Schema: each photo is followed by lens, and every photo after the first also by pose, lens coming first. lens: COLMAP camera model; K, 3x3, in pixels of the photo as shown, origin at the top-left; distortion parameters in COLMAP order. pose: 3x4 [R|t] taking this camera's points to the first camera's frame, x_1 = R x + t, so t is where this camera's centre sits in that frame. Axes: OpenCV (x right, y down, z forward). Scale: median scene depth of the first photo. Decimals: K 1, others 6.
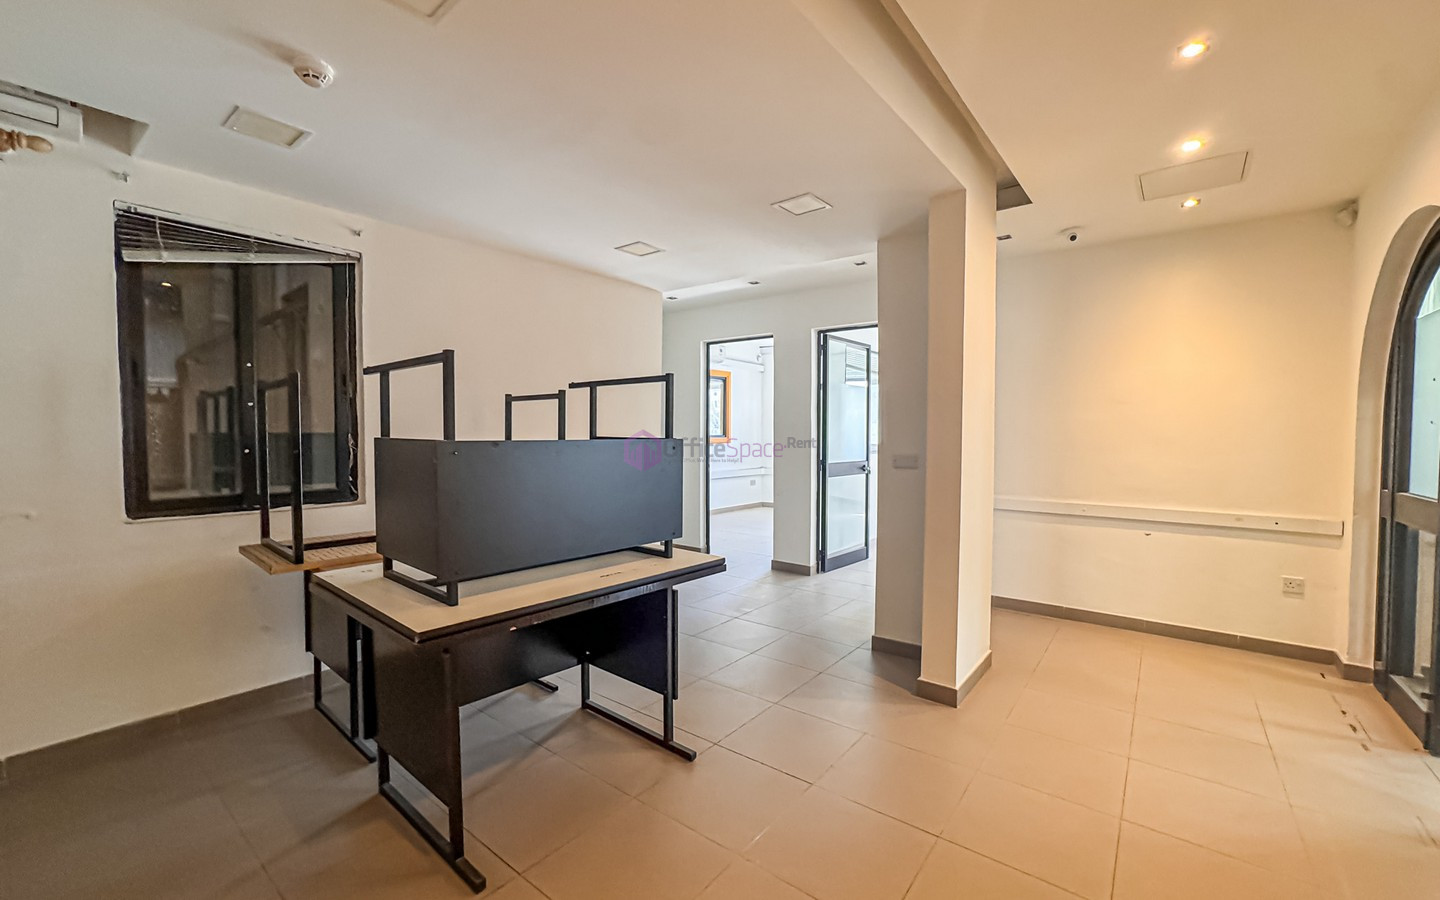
lens RADIAL K [[589.9, 0, 718.6], [0, 589.9, 450.6], [0, 0, 1]] dist [0.028852, 0.001803]
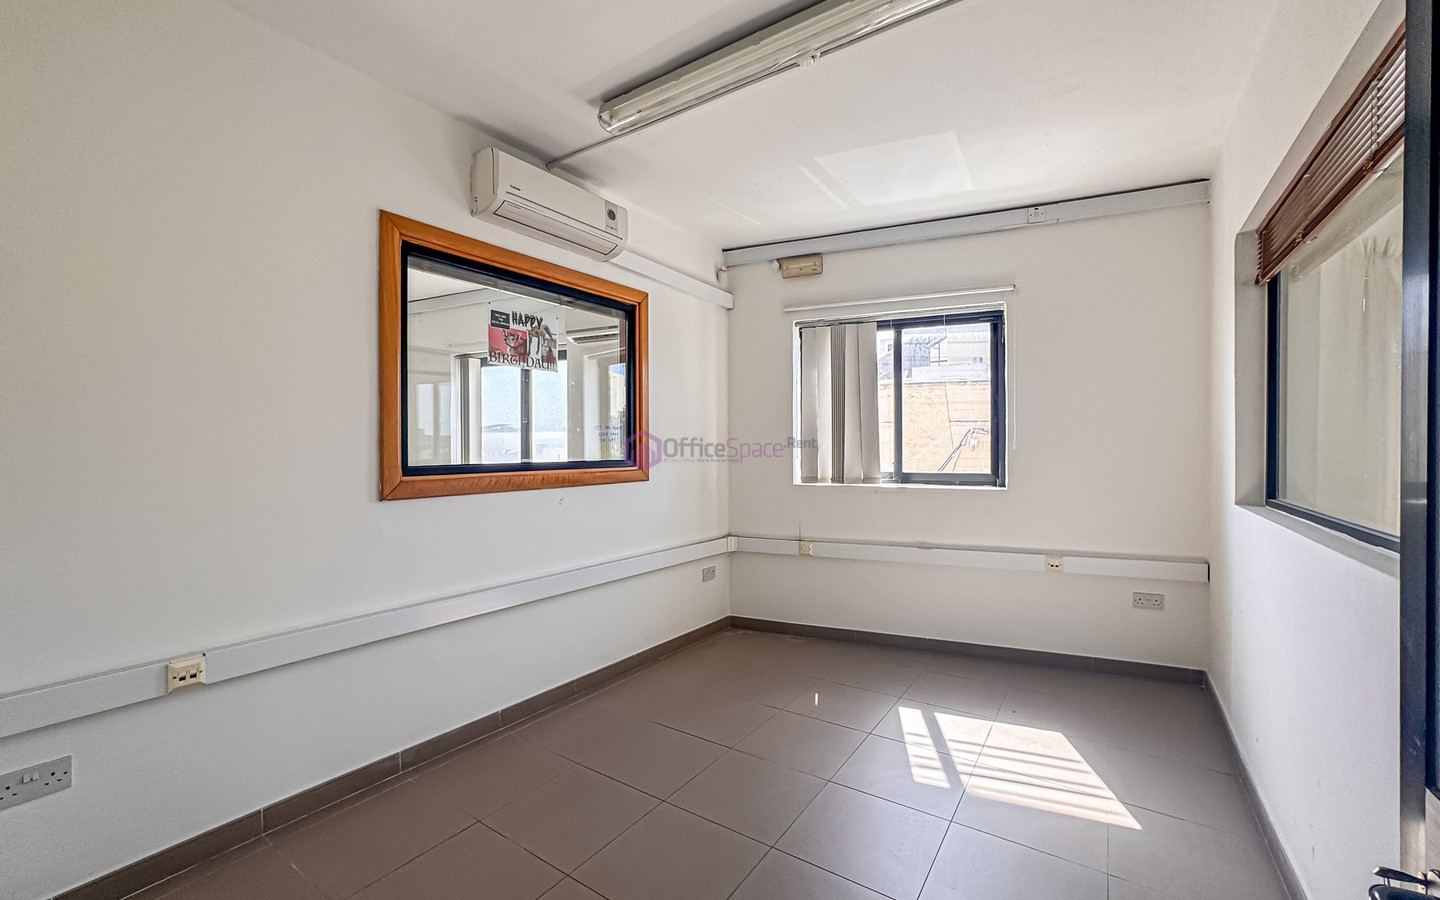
lens RADIAL K [[589.9, 0, 724.4], [0, 589.9, 452.7], [0, 0, 1]] dist [0.028852, 0.001803]
pose [[0.997177, -0.005664, 0.074870, 0.137801], [0.008125, 0.999435, -0.032602, -0.061590], [-0.074643, 0.033119, 0.996660, 2.092396]]
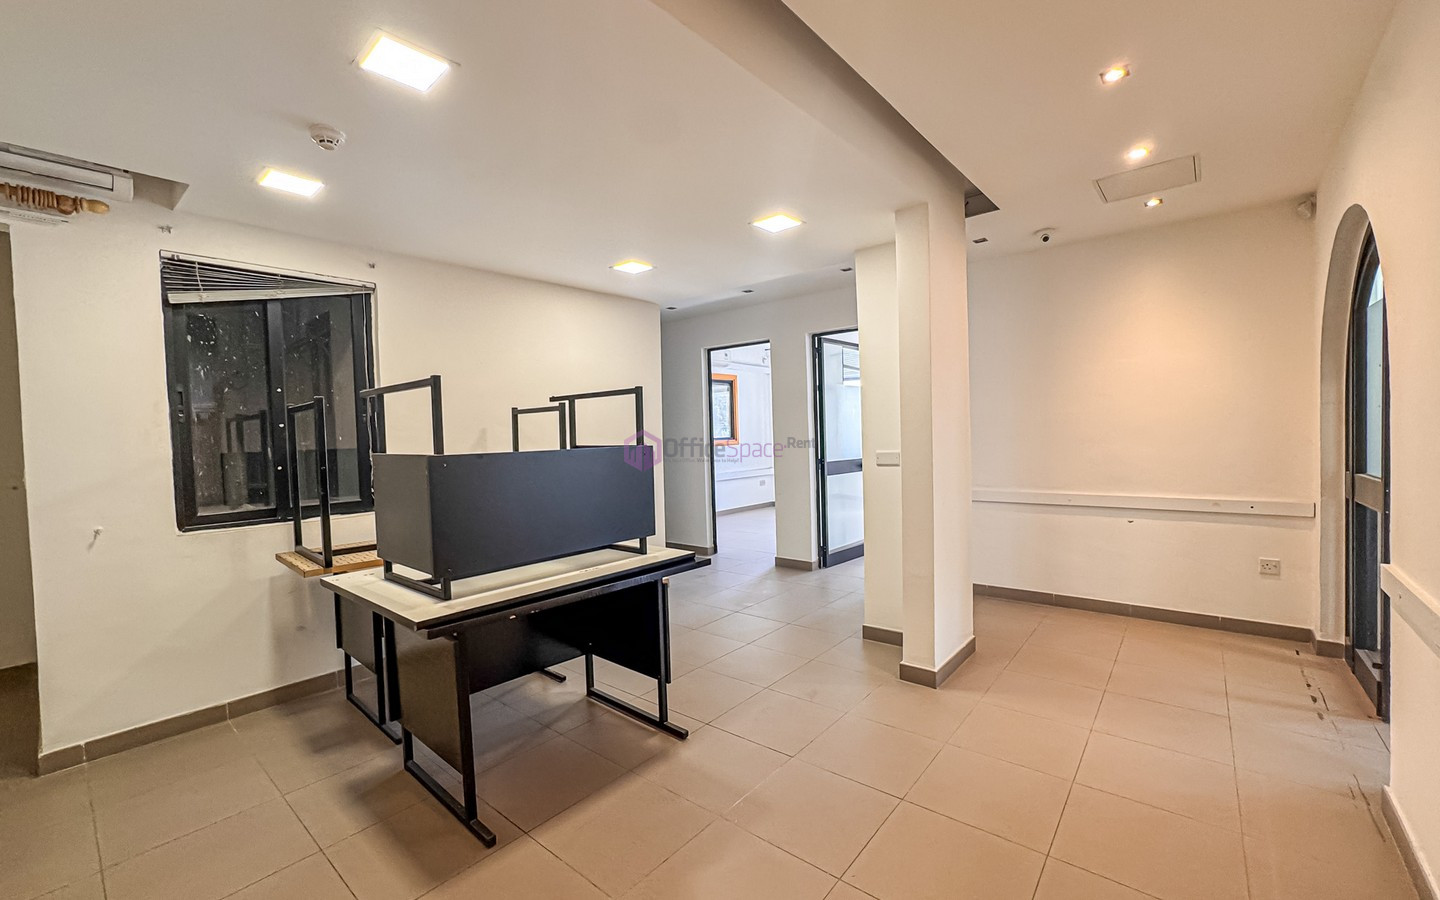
lens RADIAL K [[589.9, 0, 715.7], [0, 589.9, 451.4], [0, 0, 1]] dist [0.028852, 0.001803]
pose [[0.998888, -0.031997, -0.034616, 0.052072], [0.031960, 0.999488, -0.001636, -0.002647], [0.034651, 0.000528, 0.999399, -0.070326]]
